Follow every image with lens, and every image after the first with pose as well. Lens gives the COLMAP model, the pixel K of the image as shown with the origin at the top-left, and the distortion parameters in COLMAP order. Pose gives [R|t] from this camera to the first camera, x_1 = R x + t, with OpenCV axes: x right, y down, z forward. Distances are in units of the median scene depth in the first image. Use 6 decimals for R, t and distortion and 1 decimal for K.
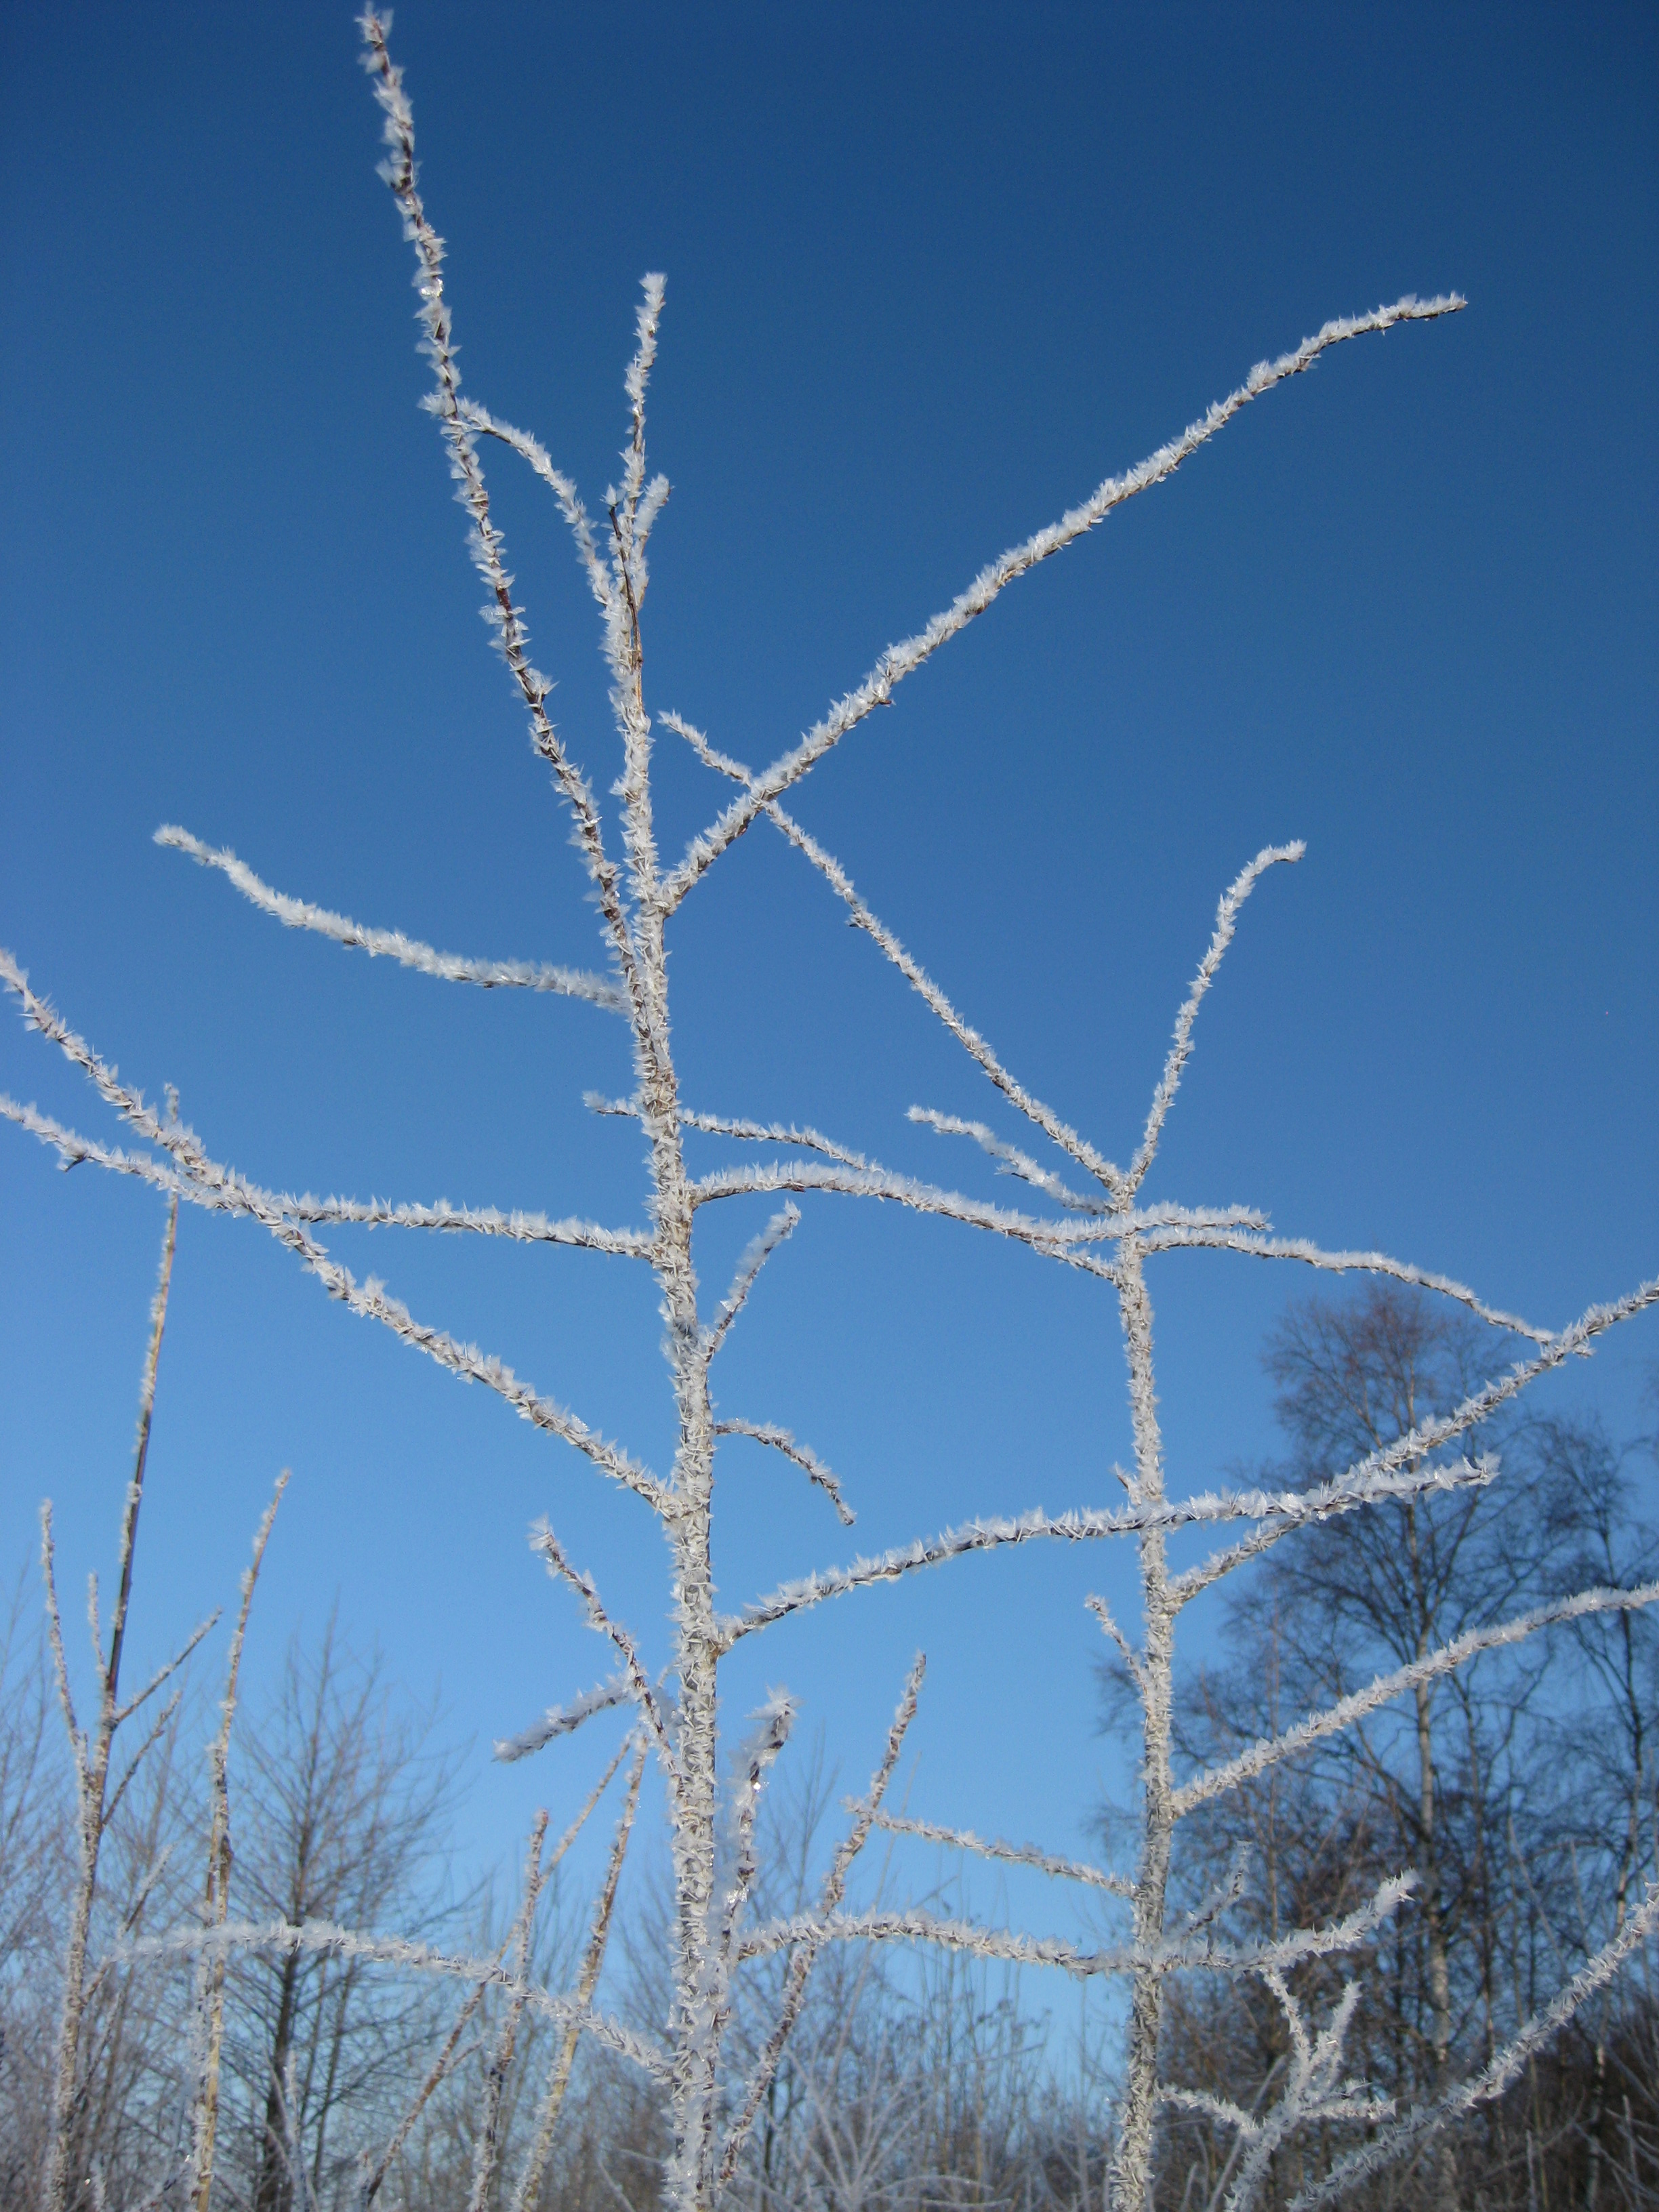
lens RADIAL K [[2400.8, 0, 830.8], [0, 2400.8, 1075.3], [0, 0, 1]] dist [-0.150075, 0.017211]
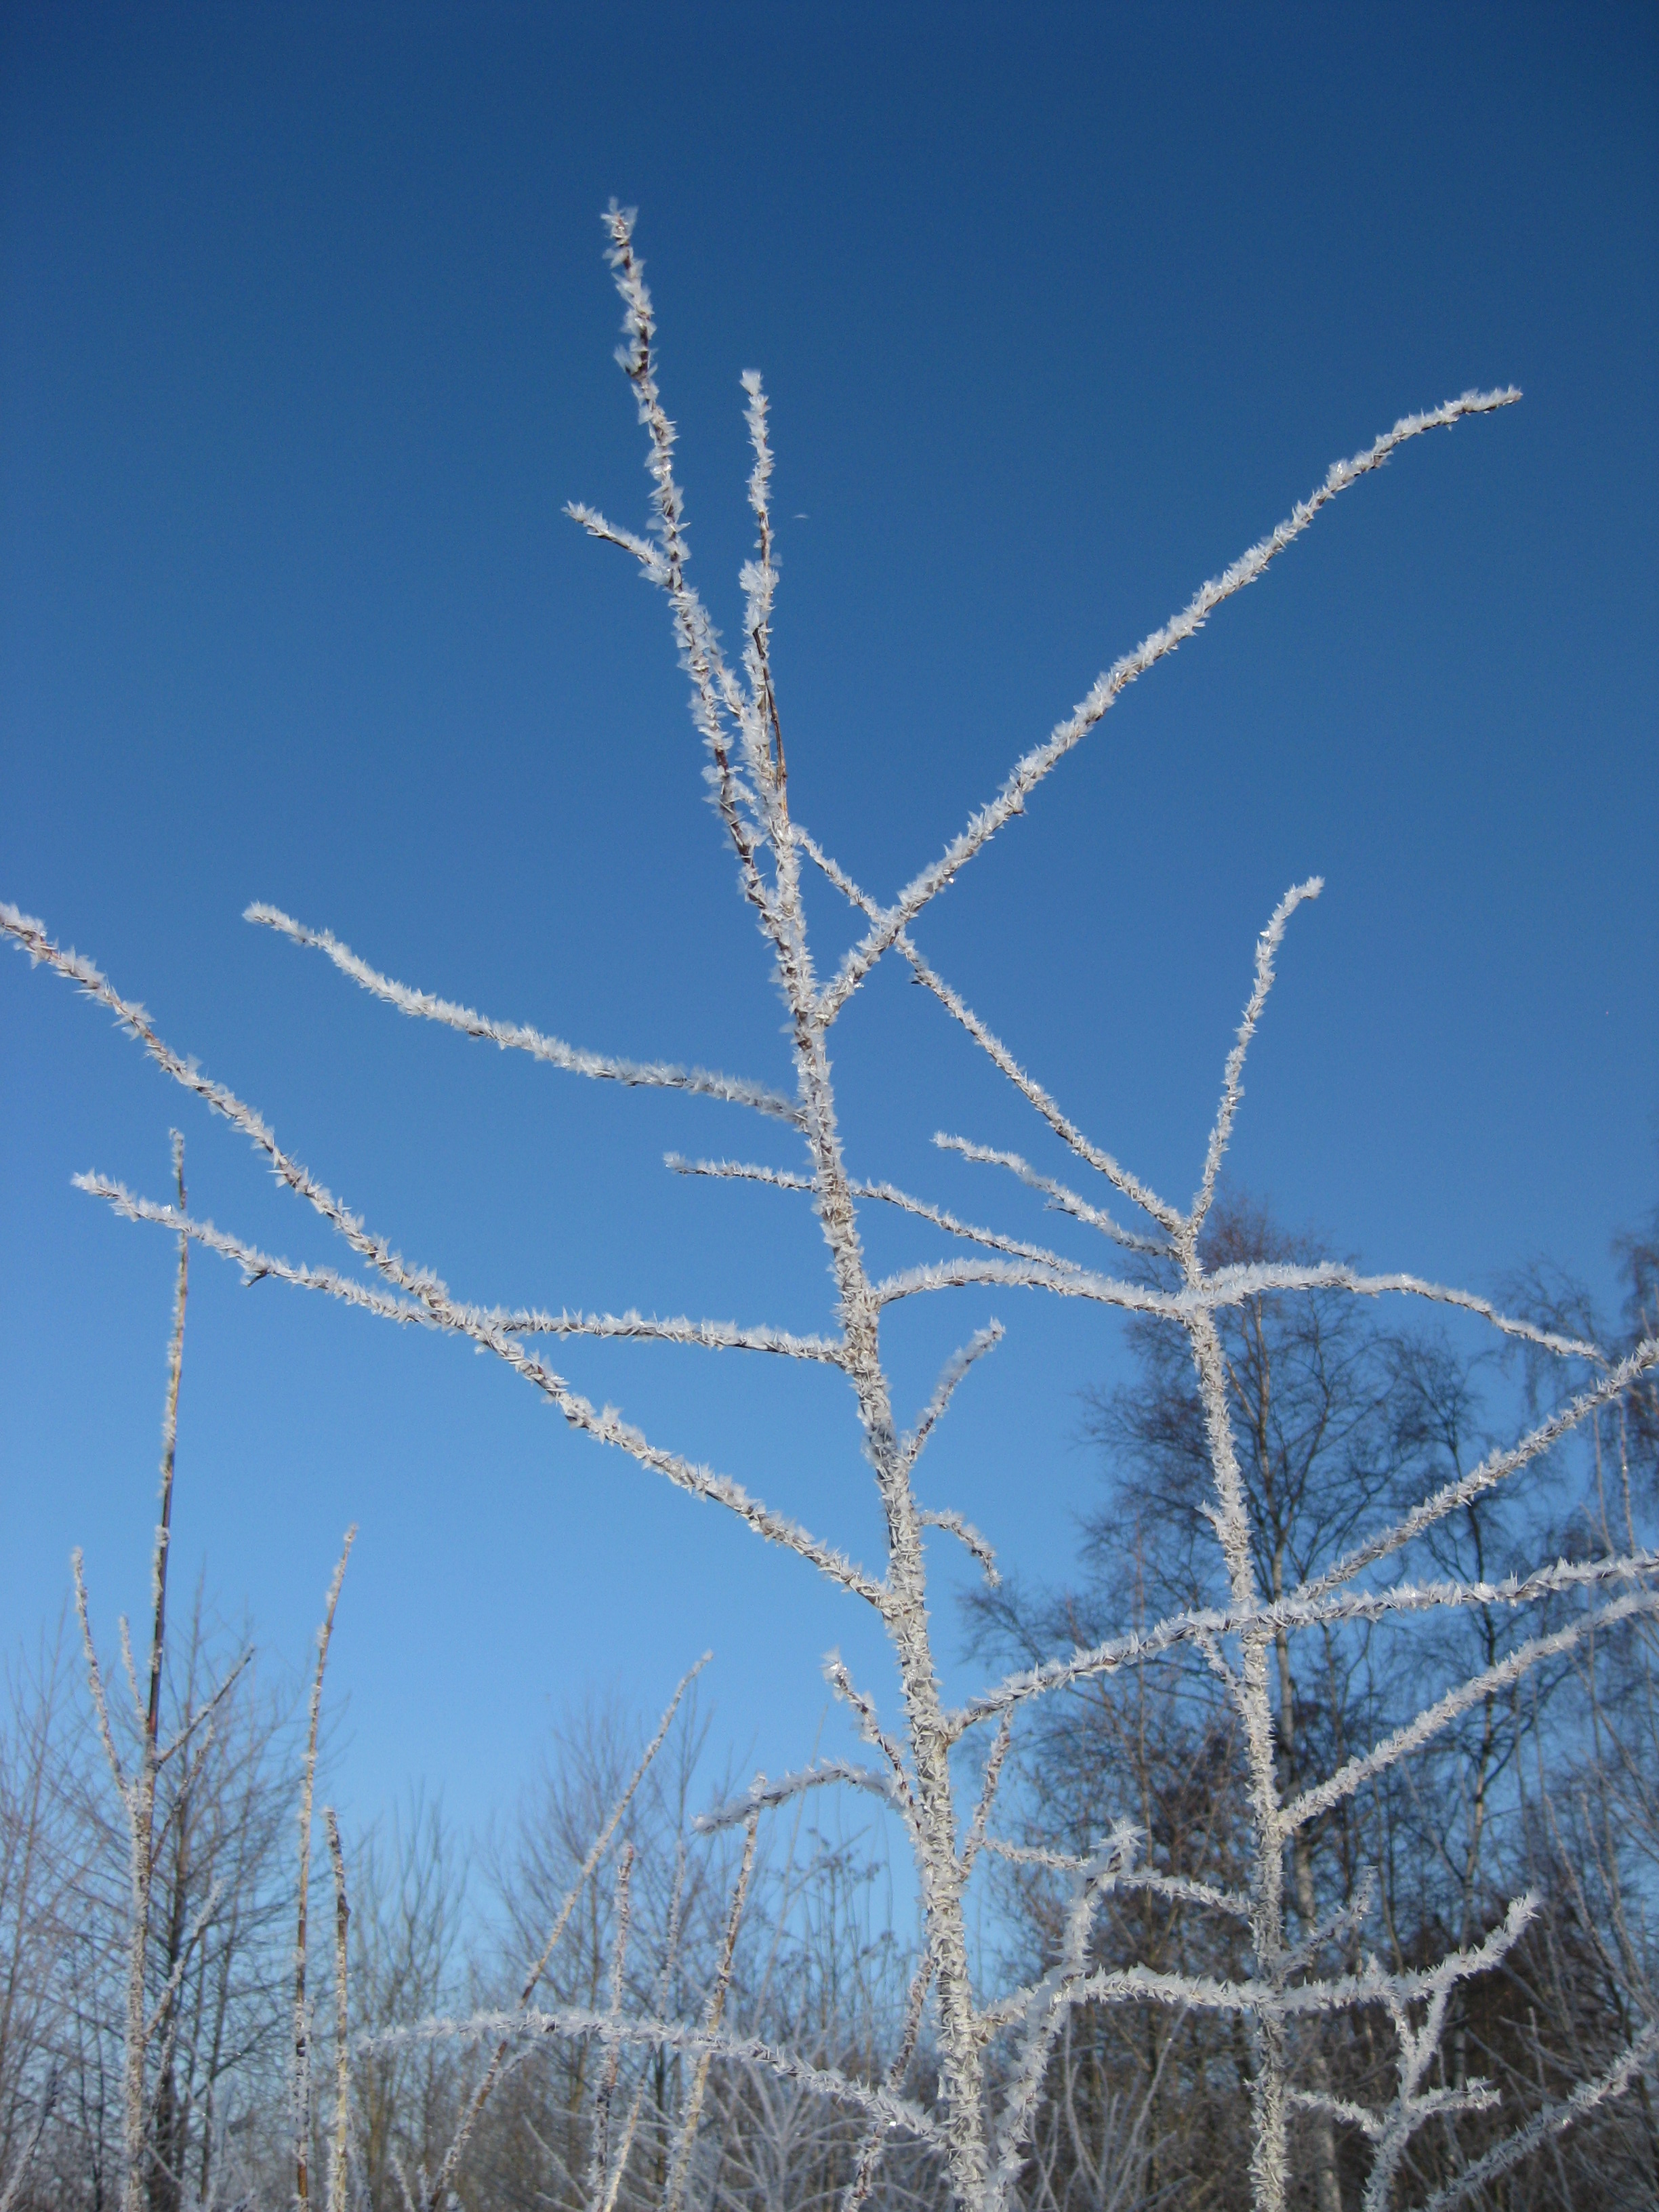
lens RADIAL K [[2400.0, 0, 829.5], [0, 2400.0, 1106.0], [0, 0, 1]] dist [-0.140698, -0.011204]
pose [[0.997854, -0.025837, 0.060166, -0.127248], [0.023426, 0.998907, 0.040442, -0.072186], [-0.061145, -0.038946, 0.997369, -0.045634]]
